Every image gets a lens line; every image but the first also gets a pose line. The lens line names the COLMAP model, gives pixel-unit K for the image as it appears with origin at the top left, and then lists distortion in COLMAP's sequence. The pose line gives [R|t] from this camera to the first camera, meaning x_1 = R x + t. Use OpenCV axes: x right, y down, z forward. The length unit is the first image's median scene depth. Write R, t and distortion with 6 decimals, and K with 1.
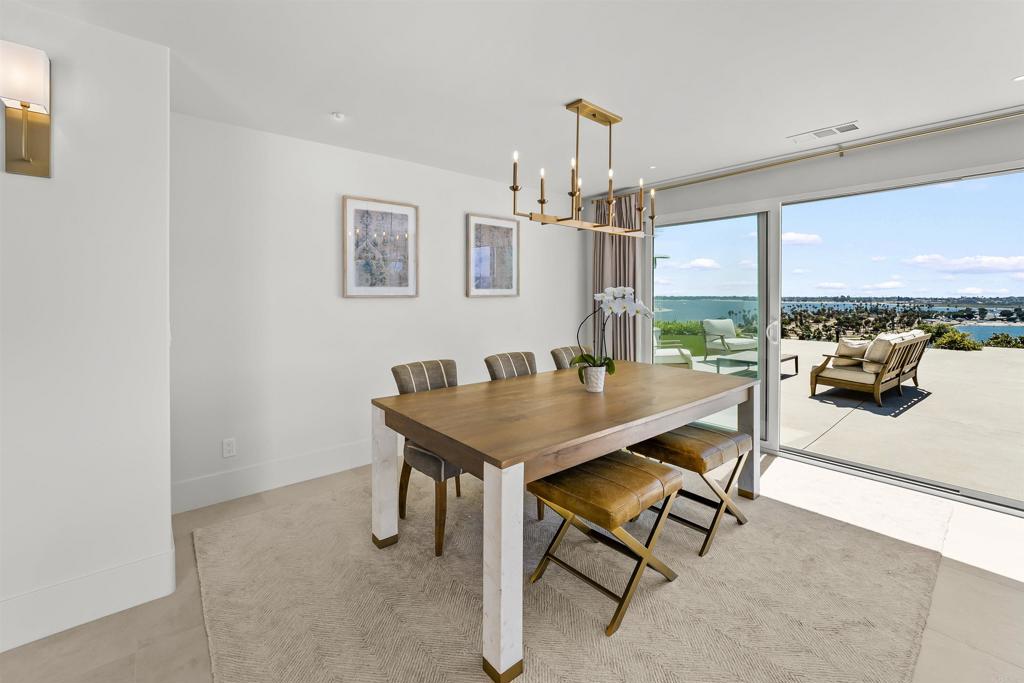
lens RADIAL K [[421.5, 0, 512.0], [0, 421.5, 341.5], [0, 0, 1]] dist [-0.000219, 0.000018]
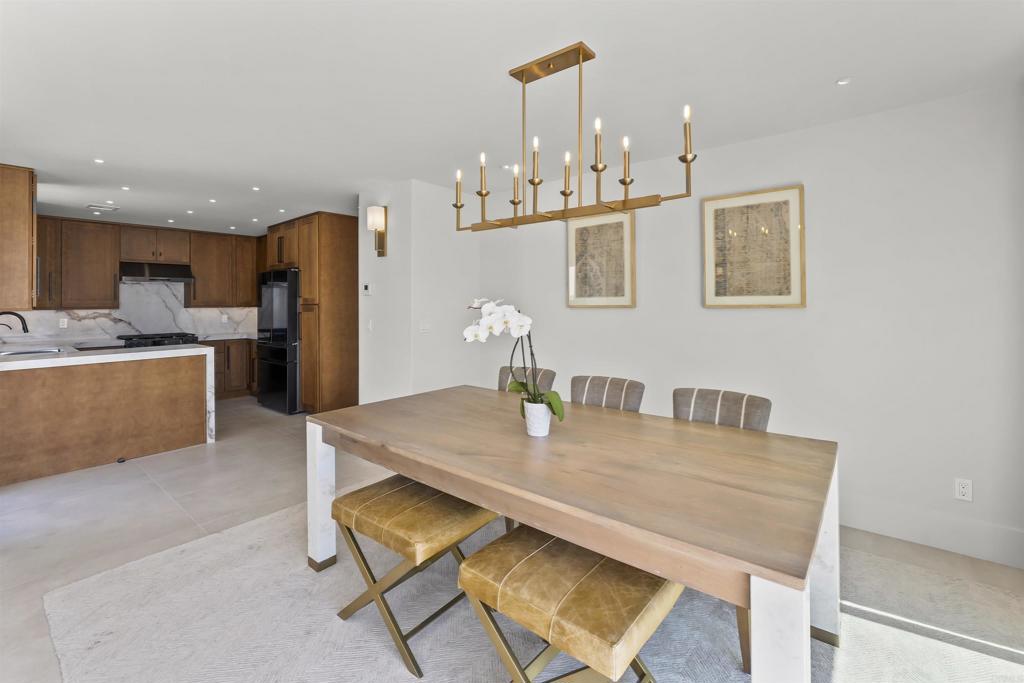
lens RADIAL K [[452.1, 0, 514.7], [0, 452.1, 305.7], [0, 0, 1]] dist [0.001139, 0.000134]
pose [[0.197050, -0.000457, -0.980393, 0.708222], [-0.104814, 0.994259, -0.021530, -0.062606], [0.974774, 0.107002, 0.195871, 0.575212]]
